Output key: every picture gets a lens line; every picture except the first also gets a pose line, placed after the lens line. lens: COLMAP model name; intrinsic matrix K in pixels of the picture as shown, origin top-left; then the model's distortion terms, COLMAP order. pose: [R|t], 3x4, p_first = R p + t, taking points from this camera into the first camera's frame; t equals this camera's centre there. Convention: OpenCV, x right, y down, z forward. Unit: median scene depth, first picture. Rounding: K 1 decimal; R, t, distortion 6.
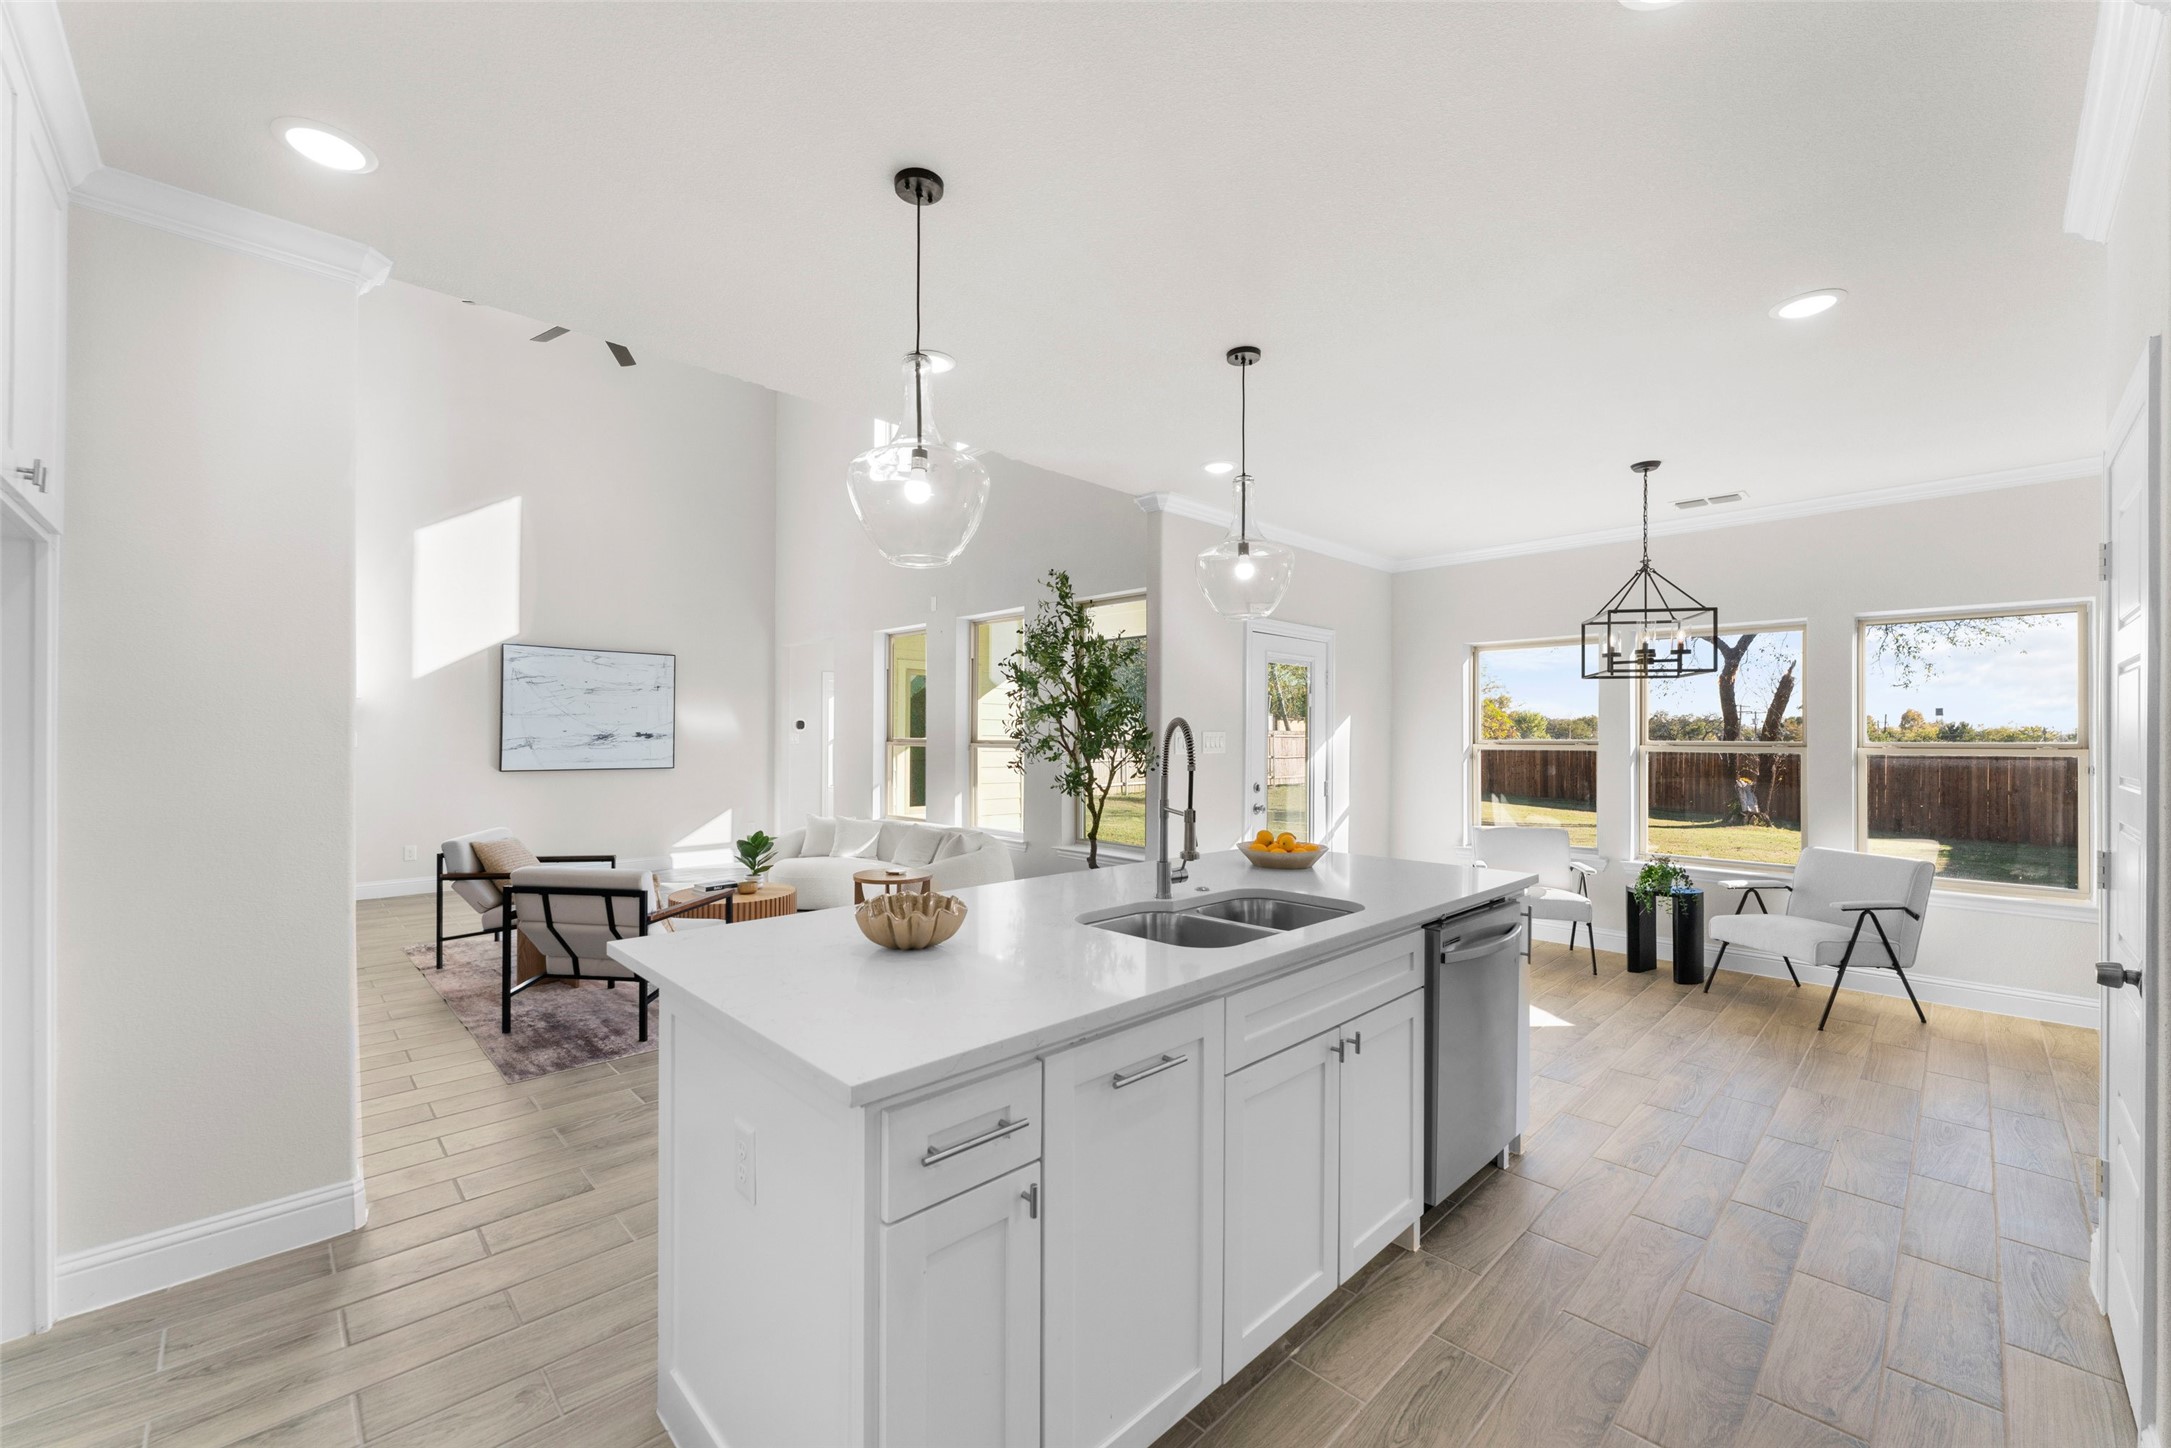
lens RADIAL K [[866.7, 0, 1075.0], [0, 866.7, 735.7], [0, 0, 1]] dist [-0.014121, 0.007112]
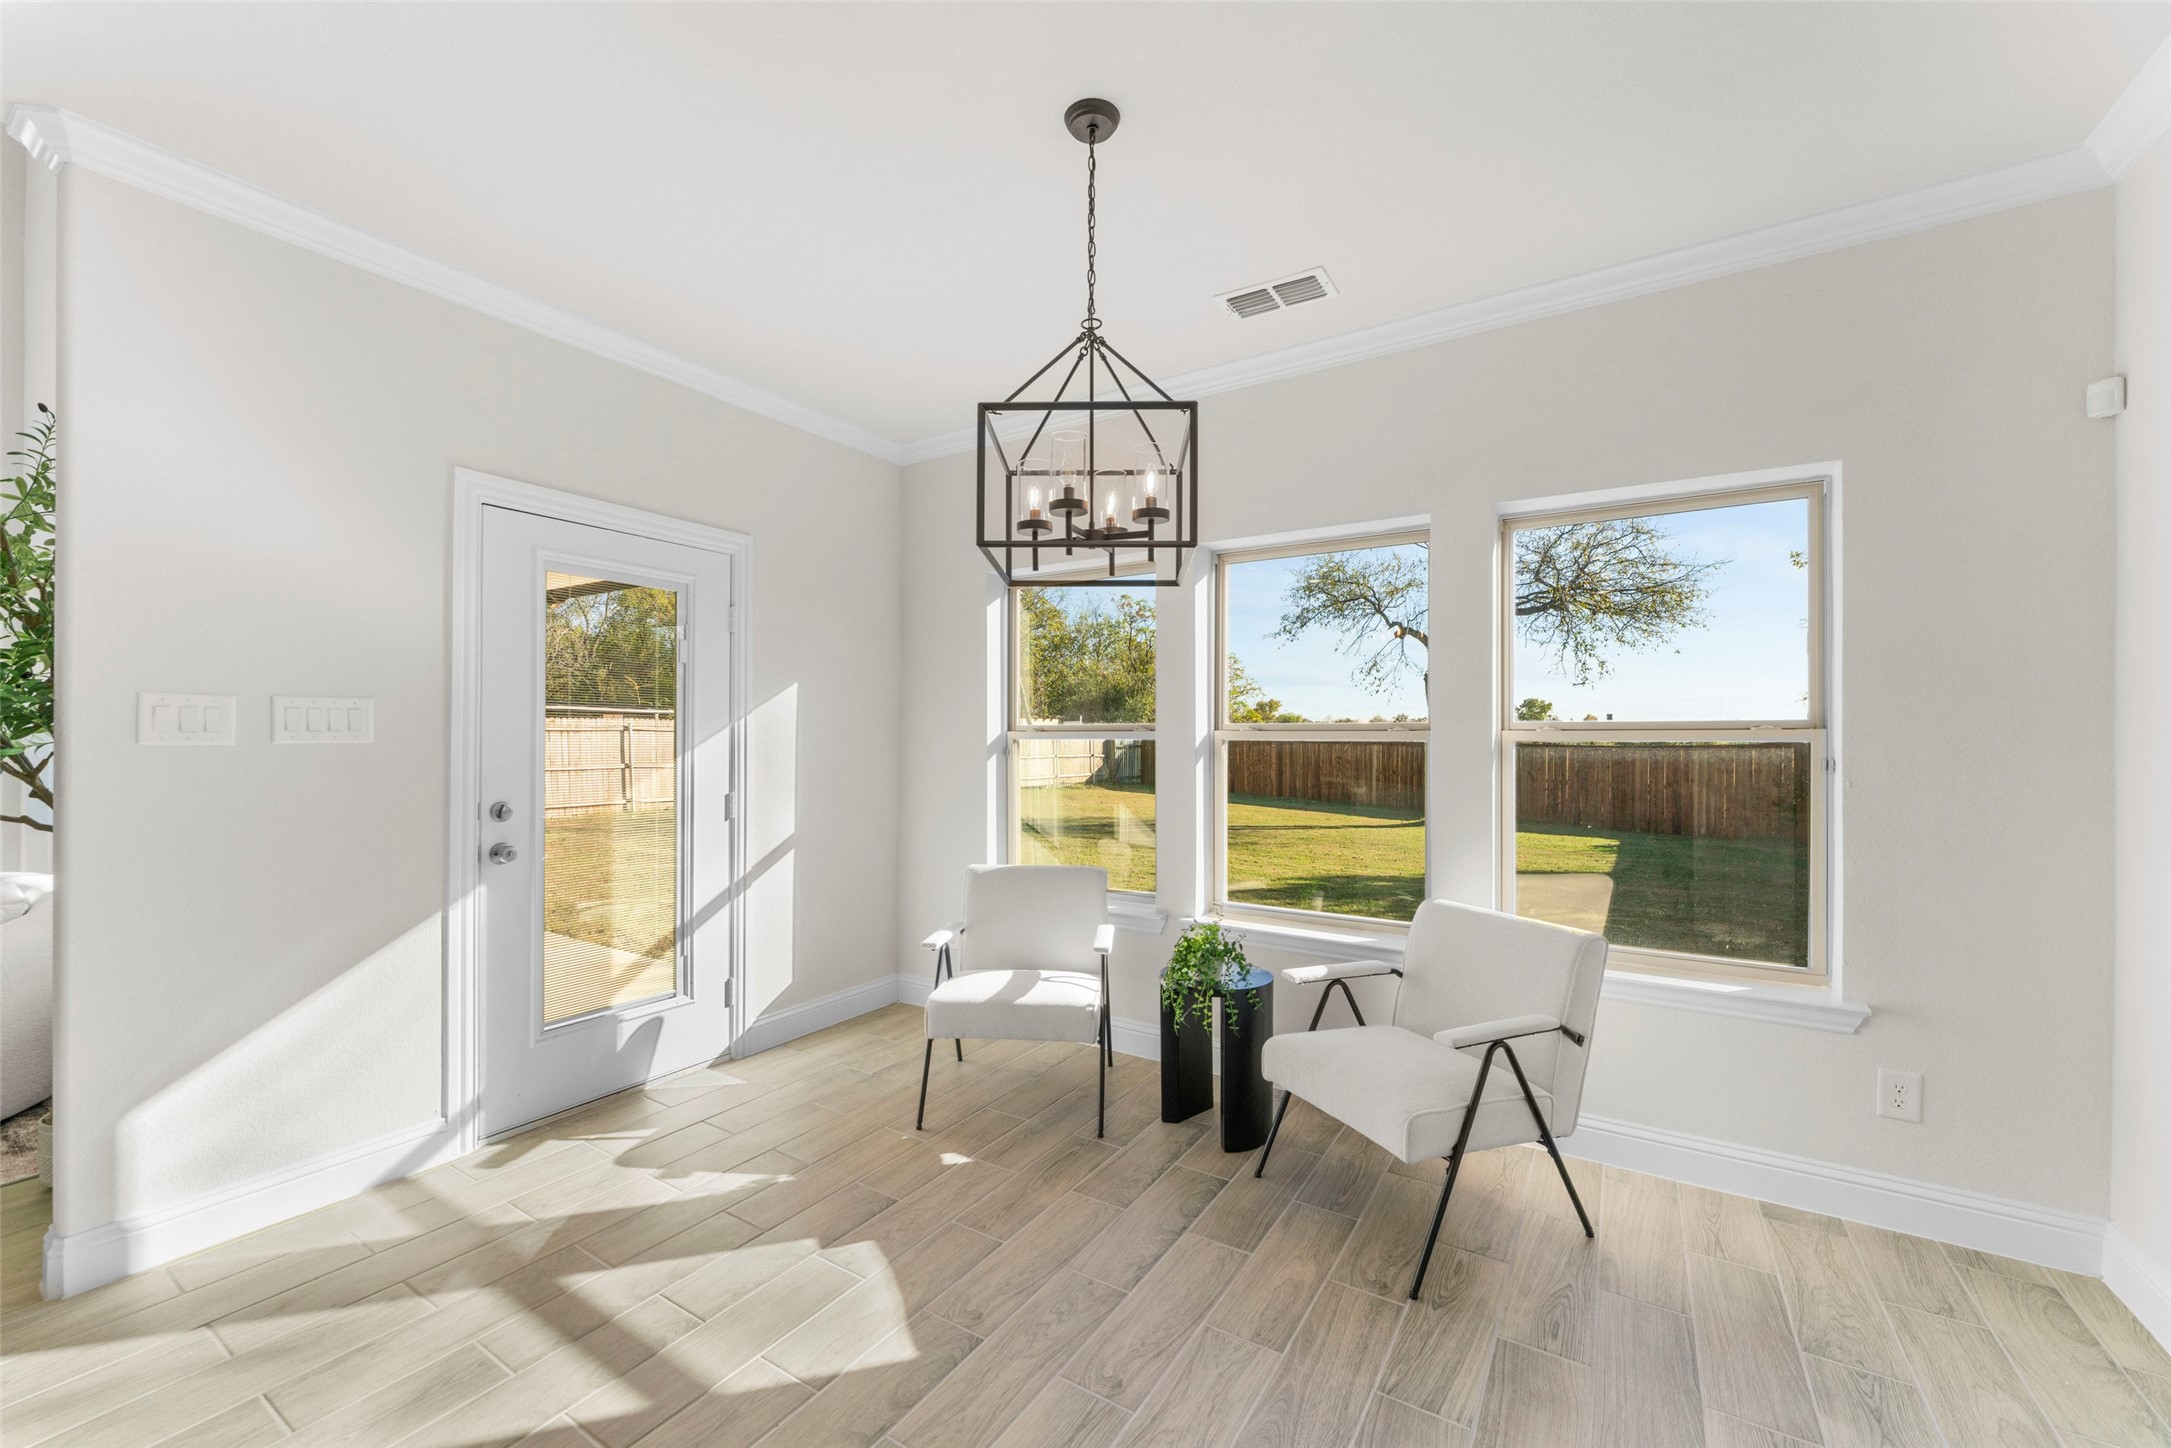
lens RADIAL K [[866.7, 0, 1075.0], [0, 866.7, 735.7], [0, 0, 1]] dist [-0.014121, 0.007112]
pose [[0.973093, -0.000032, 0.230414, 0.530780], [0.000484, 0.999998, -0.001903, 0.021015], [-0.230414, 0.001963, 0.973091, 0.531630]]
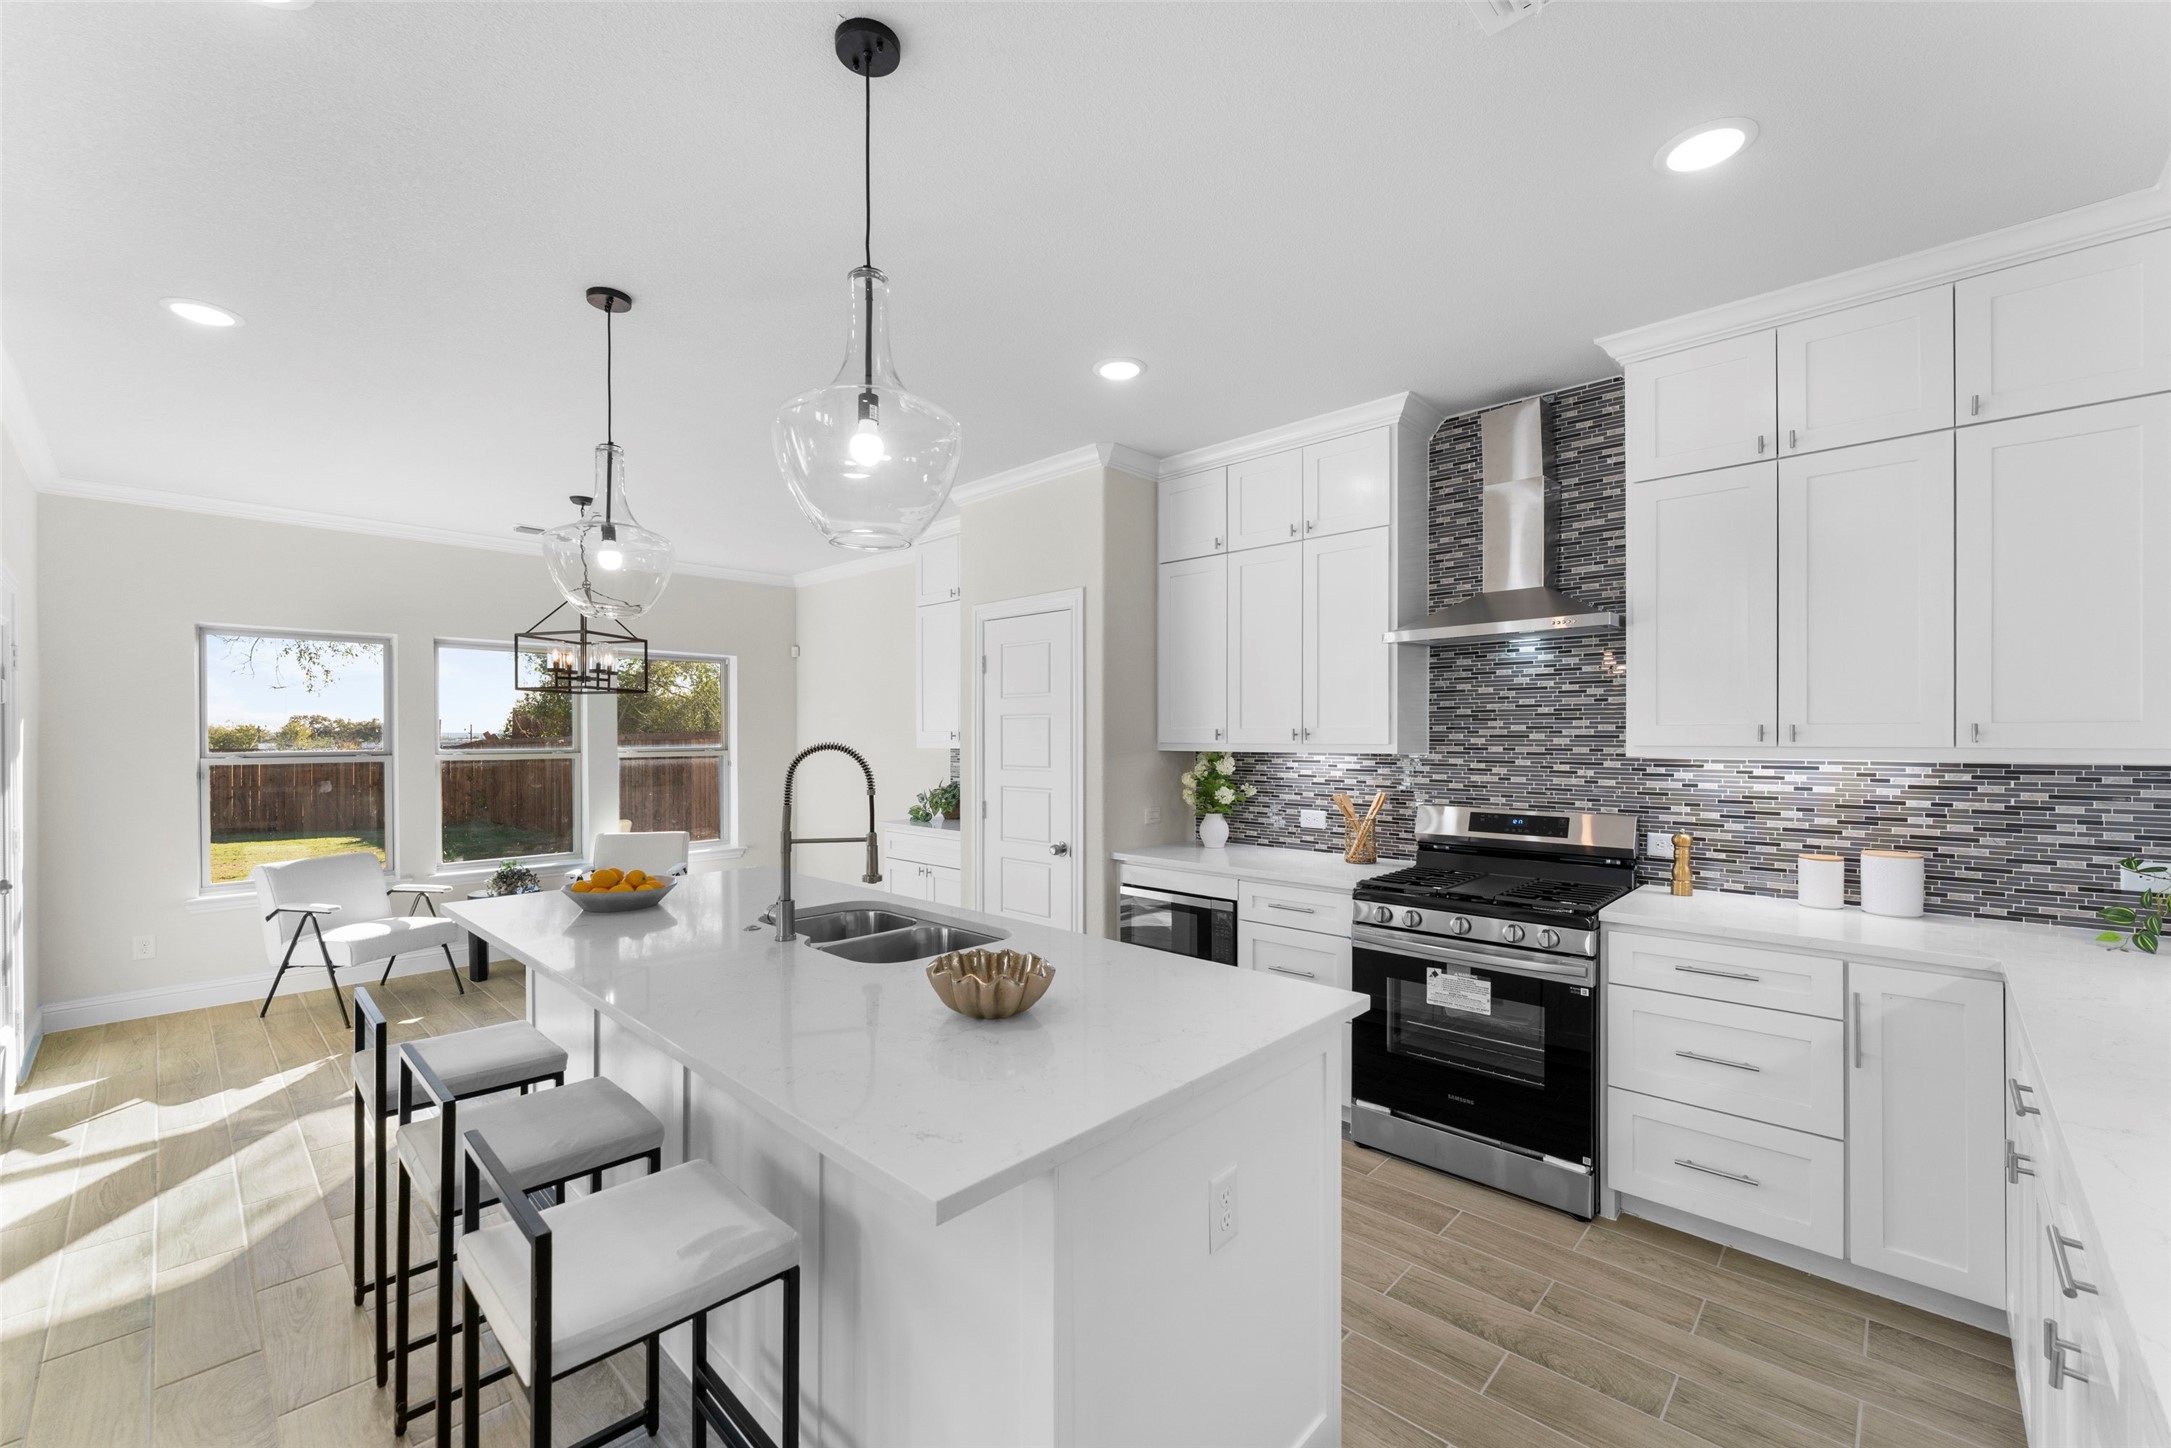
lens RADIAL K [[866.7, 0, 1075.0], [0, 866.7, 735.7], [0, 0, 1]] dist [-0.014121, 0.007112]
pose [[-0.046940, -0.004862, 0.998886, -0.456830], [0.003454, 0.999981, 0.005029, -0.016933], [-0.998892, 0.003686, -0.046922, 0.415986]]
